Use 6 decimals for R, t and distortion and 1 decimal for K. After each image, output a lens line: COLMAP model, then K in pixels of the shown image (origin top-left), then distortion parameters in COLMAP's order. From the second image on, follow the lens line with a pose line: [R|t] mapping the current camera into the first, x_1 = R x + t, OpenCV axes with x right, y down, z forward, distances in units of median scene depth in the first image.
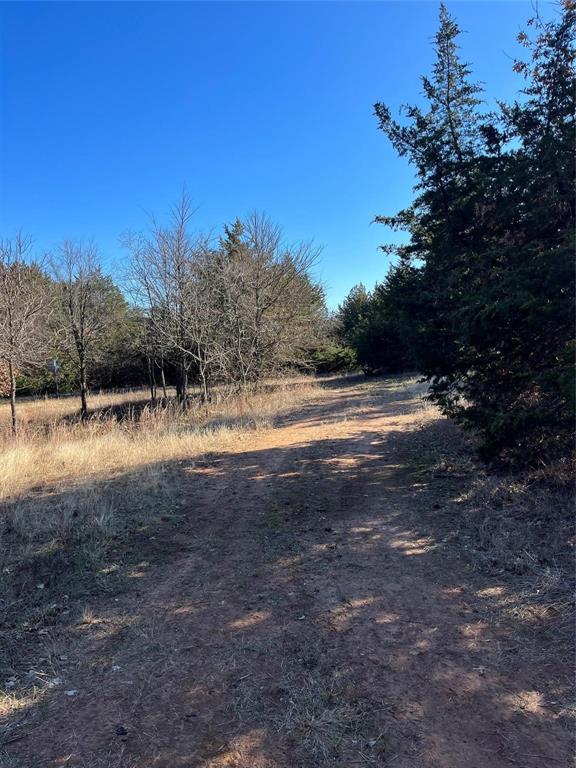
lens RADIAL K [[570.4, 0, 289.0], [0, 570.4, 380.3], [0, 0, 1]] dist [-0.005403, -0.004534]
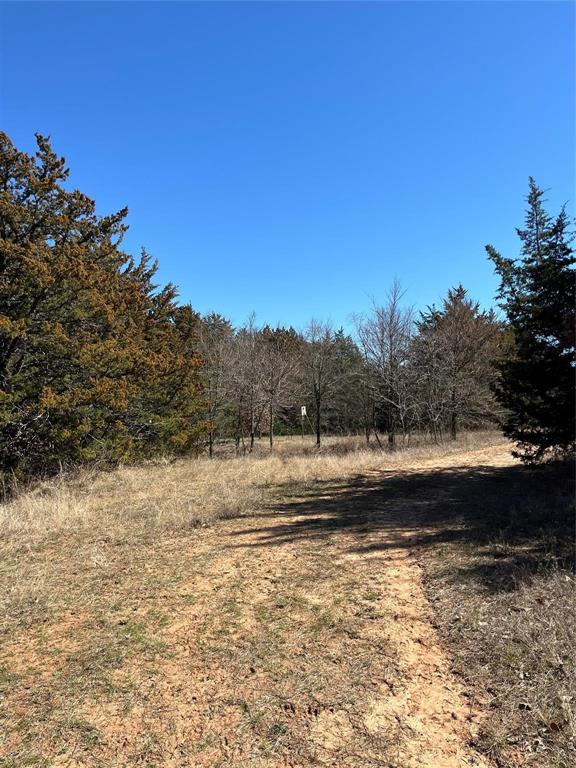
lens RADIAL K [[570.4, 0, 285.8], [0, 570.4, 385.1], [0, 0, 1]] dist [-0.005403, -0.004534]
pose [[0.899431, 0.023801, -0.436414, 0.124495], [-0.052193, 0.997220, -0.053180, -0.013637], [0.433935, 0.070610, 0.898173, -0.176322]]
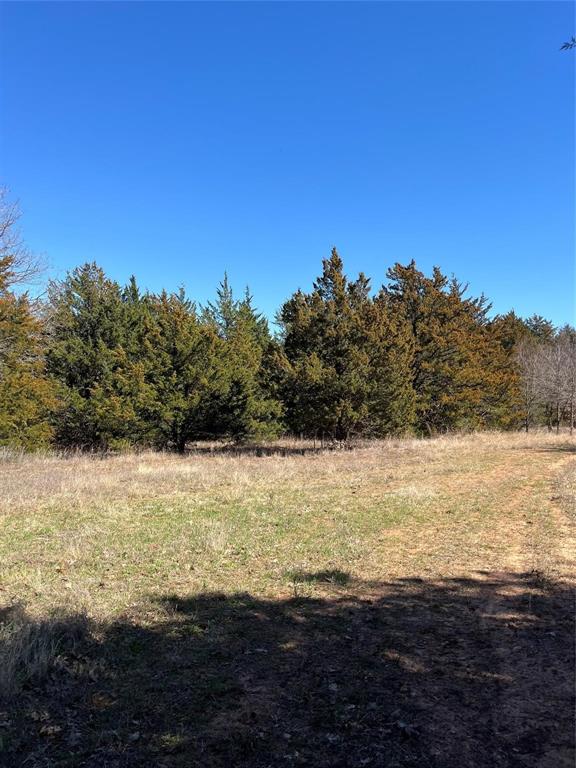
lens RADIAL K [[570.4, 0, 286.0], [0, 570.4, 383.6], [0, 0, 1]] dist [-0.005403, -0.004534]
pose [[0.542426, 0.045619, -0.838864, 0.327444], [-0.076840, 0.997033, 0.004534, -0.021257], [0.836582, 0.061999, 0.544322, -0.462104]]
